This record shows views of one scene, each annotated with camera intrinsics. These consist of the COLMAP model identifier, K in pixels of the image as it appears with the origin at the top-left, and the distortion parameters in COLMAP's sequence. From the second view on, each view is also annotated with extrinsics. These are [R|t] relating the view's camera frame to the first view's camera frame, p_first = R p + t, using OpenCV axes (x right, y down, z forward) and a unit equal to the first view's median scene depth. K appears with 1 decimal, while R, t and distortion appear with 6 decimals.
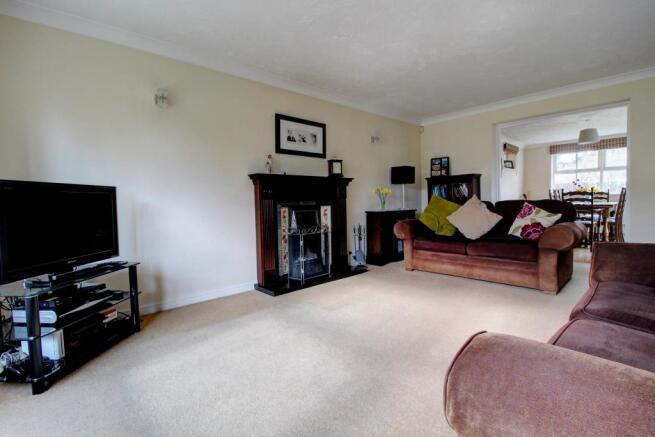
lens RADIAL K [[305.1, 0, 327.5], [0, 305.1, 218.5], [0, 0, 1]] dist [-0.014952, -0.000920]
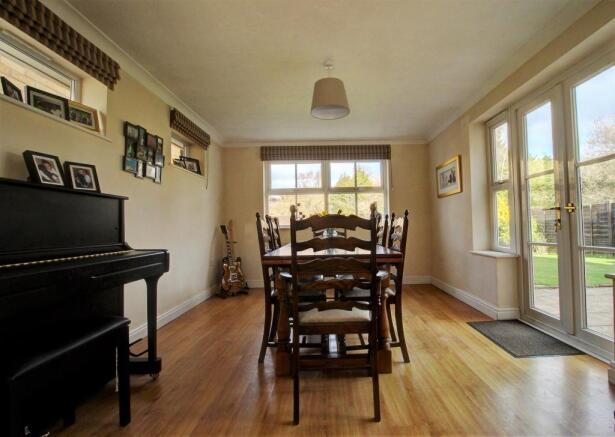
lens RADIAL K [[306.1, 0, 307.5], [0, 306.1, 218.5], [0, 0, 1]] dist [0.000119, 0.000016]
pose [[0.717355, 0.028255, 0.696134, 0.393746], [0.045831, 0.995099, -0.087617, -0.040637], [-0.695198, 0.094757, 0.712545, 0.528948]]
